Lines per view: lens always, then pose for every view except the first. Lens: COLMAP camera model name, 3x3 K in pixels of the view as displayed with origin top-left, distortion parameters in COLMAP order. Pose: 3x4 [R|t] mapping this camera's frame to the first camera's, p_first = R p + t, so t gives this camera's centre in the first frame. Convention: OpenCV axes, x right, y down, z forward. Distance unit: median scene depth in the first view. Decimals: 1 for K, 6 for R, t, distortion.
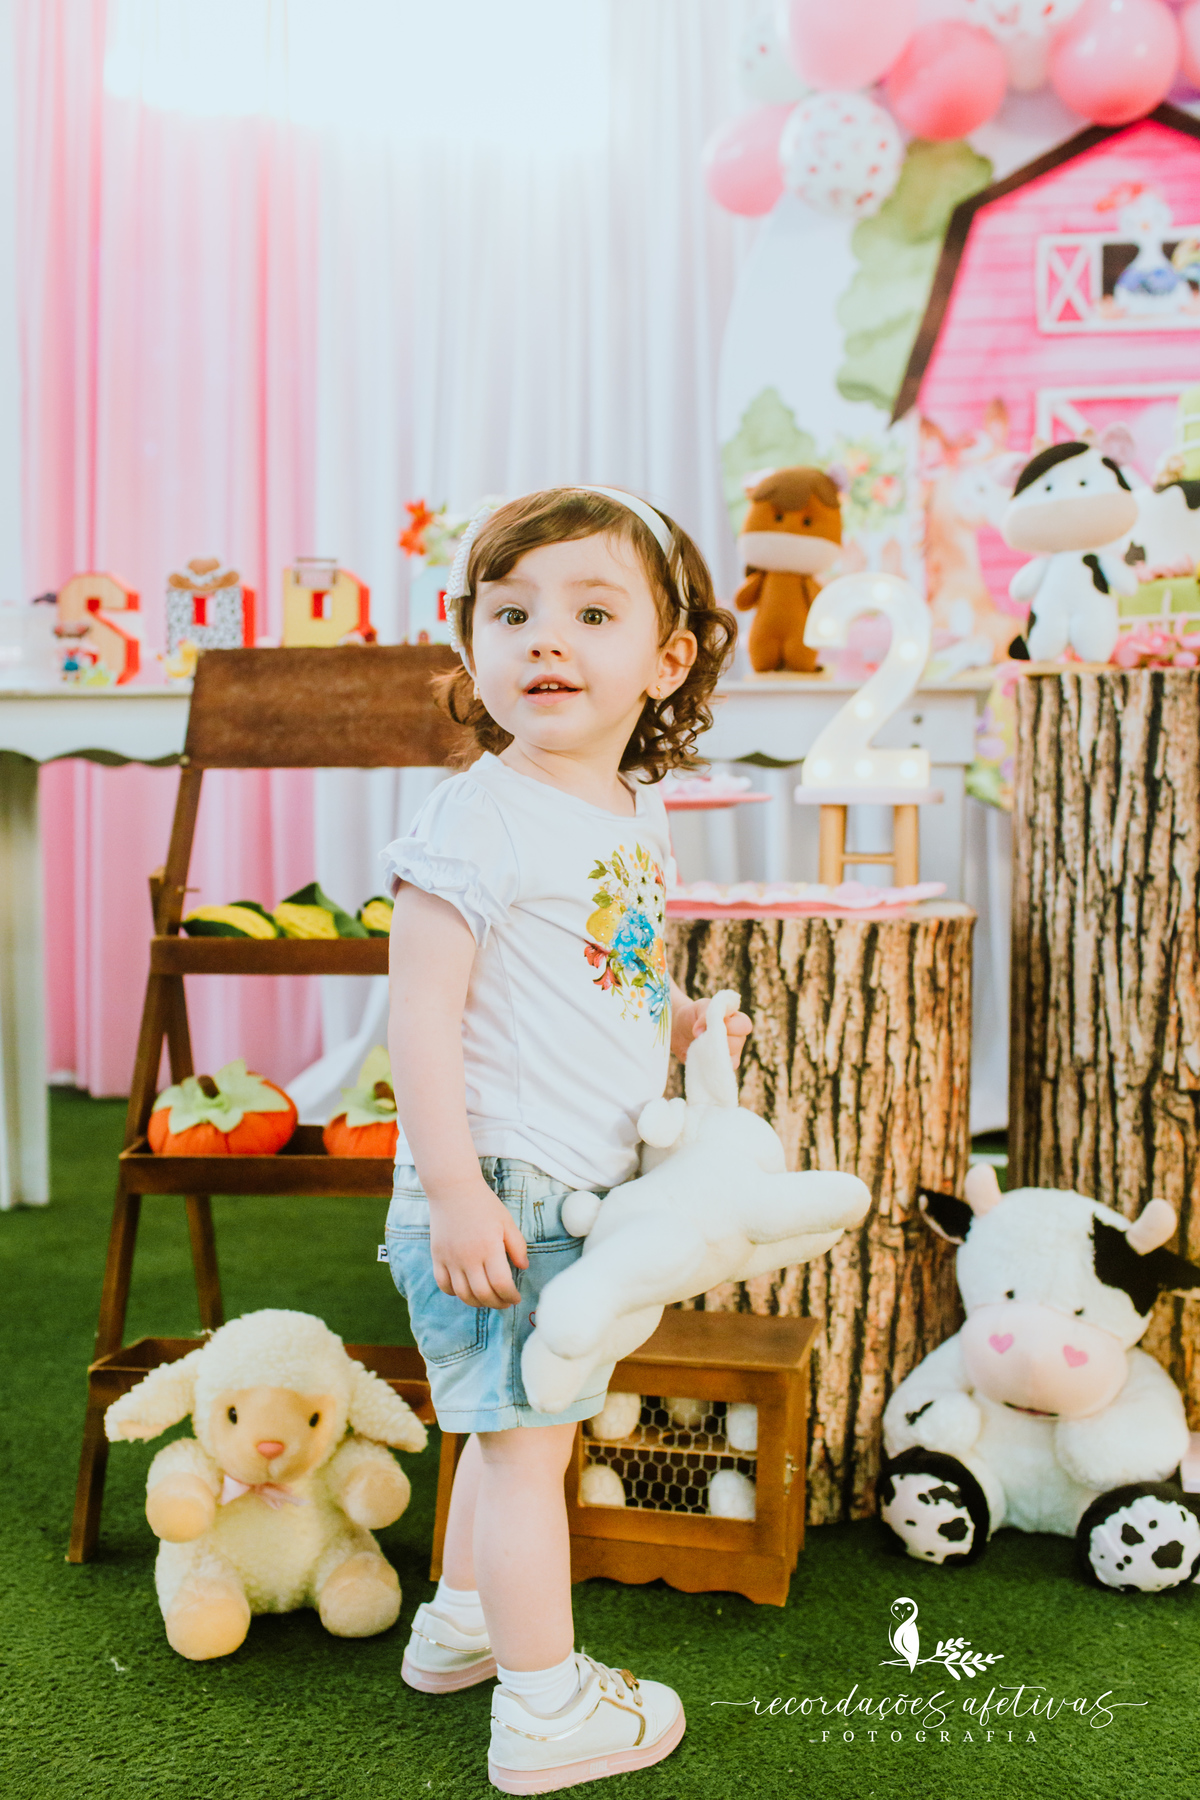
lens RADIAL K [[1917.1, 0, 568.7], [0, 1917.1, 875.0], [0, 0, 1]] dist [-0.083215, 0.006093]
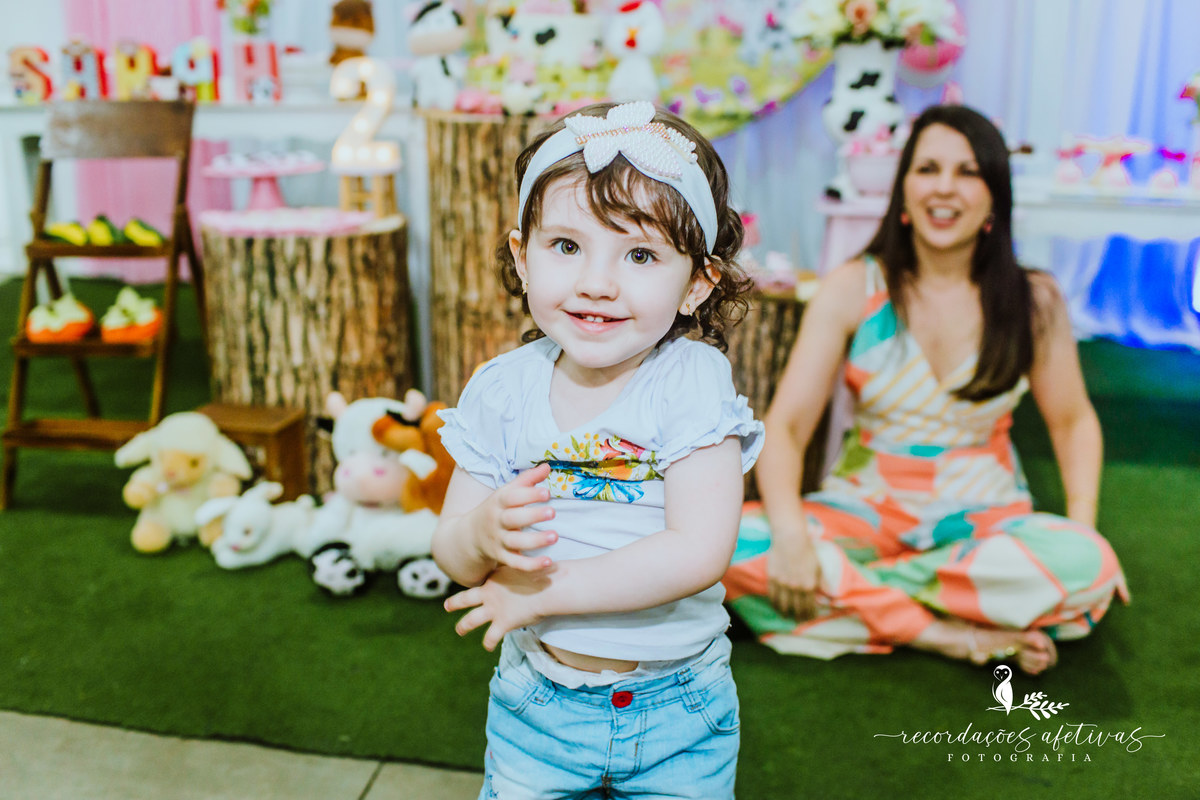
lens RADIAL K [[1193.7, 0, 597.6], [0, 1193.7, 393.9], [0, 0, 1]] dist [-0.088247, 0.012202]
pose [[0.999704, -0.006177, 0.023549, 0.422147], [0.000413, 0.971442, 0.237277, -0.120280], [-0.024342, -0.237197, 0.971157, -0.384808]]
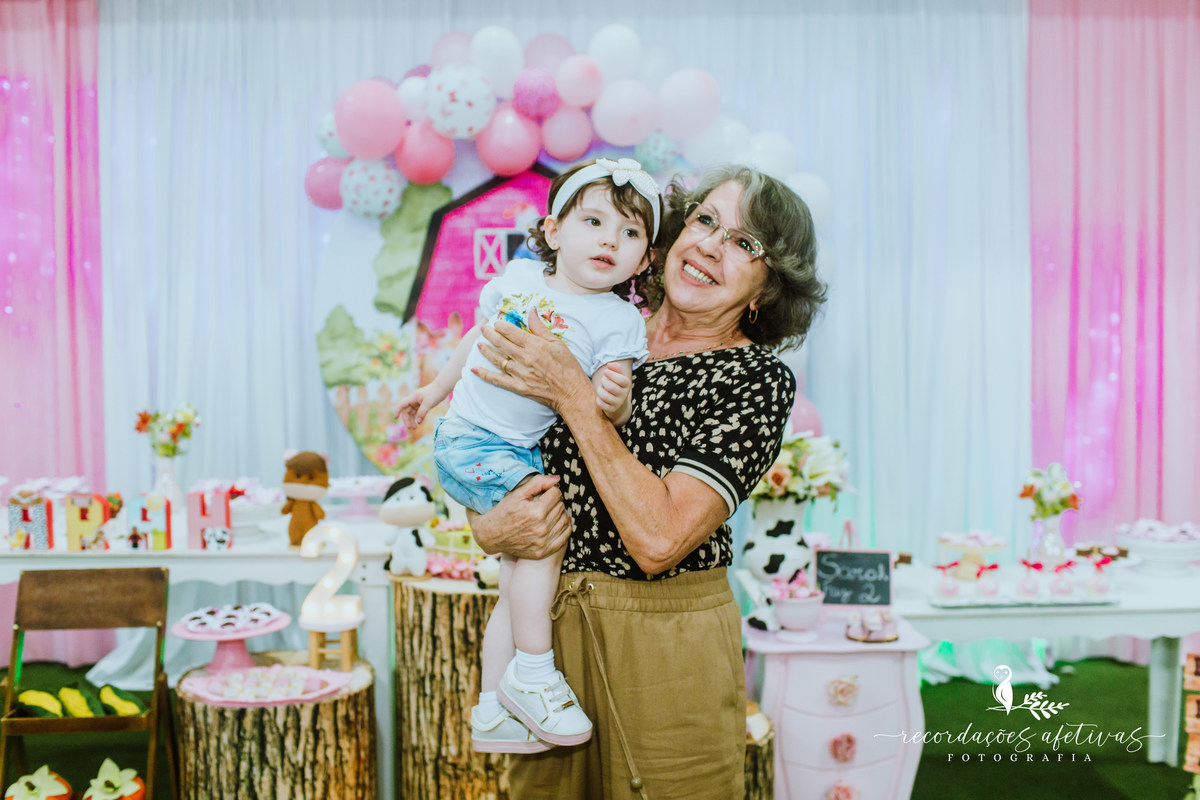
lens RADIAL K [[1244.9, 0, 577.7], [0, 1244.9, 375.1], [0, 0, 1]] dist [-0.080306, 0.000822]
pose [[0.980132, -0.024499, 0.196827, 0.178406], [0.021350, 0.999608, 0.018109, -0.390151], [-0.197193, -0.013547, 0.980271, -0.546338]]
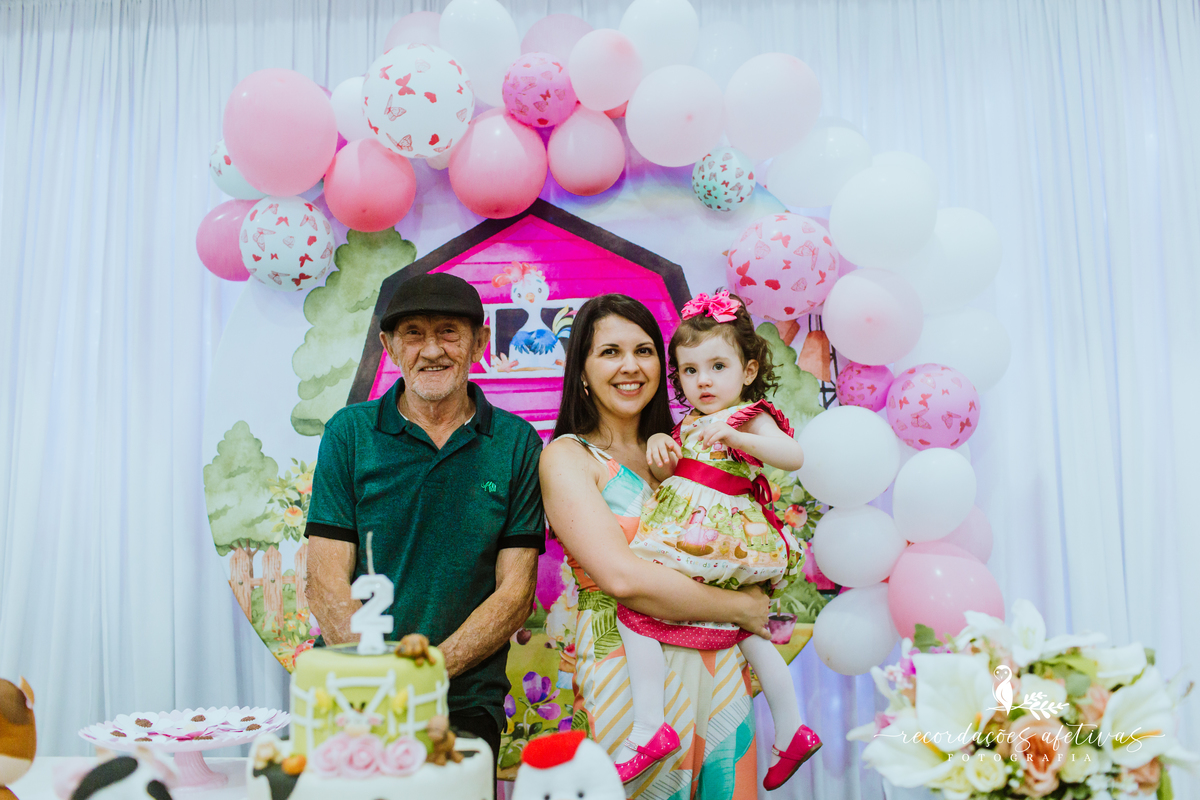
lens RADIAL K [[1176.4, 0, 625.5], [0, 1176.4, 396.5], [0, 0, 1]] dist [-0.072049, 0.002737]
pose [[0.984852, -0.012163, 0.172969, 0.428014], [0.031735, 0.993331, -0.110841, -0.347062], [-0.170467, 0.114652, 0.978670, 0.395140]]
